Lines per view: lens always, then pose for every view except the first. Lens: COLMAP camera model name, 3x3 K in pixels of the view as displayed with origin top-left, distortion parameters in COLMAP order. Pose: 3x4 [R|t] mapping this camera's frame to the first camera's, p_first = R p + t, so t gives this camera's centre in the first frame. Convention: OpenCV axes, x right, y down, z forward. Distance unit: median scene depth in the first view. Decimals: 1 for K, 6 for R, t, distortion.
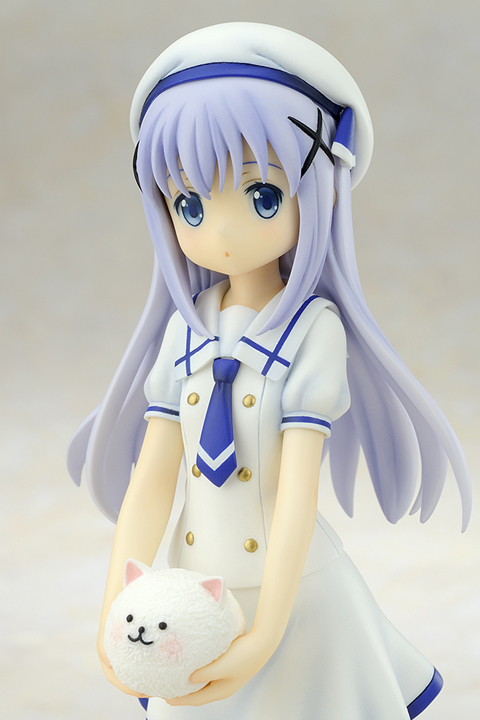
lens RADIAL K [[2813.7, 0, 240.7], [0, 2813.7, 366.1], [0, 0, 1]] dist [0.171289, 0.000000]
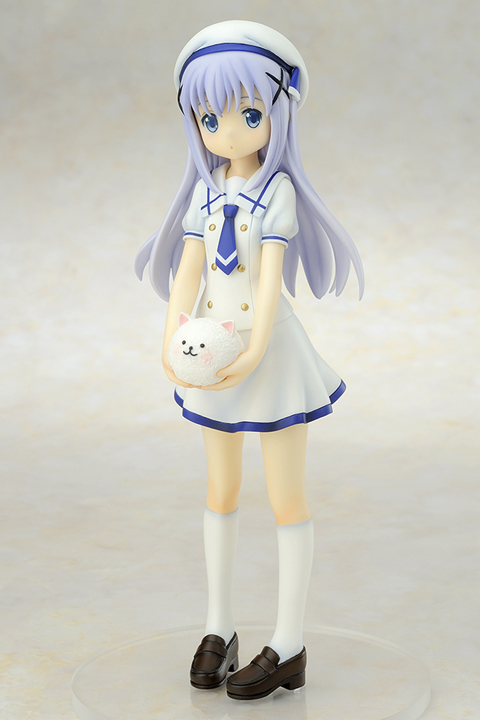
lens RADIAL K [[2813.7, 0, 235.6], [0, 2813.7, 337.7], [0, 0, 1]] dist [0.171289, 0.000000]
pose [[0.998260, -0.004010, 0.058826, -0.110298], [0.002907, 0.999818, 0.018830, 0.049286], [-0.058890, -0.018626, 0.998091, -0.829112]]
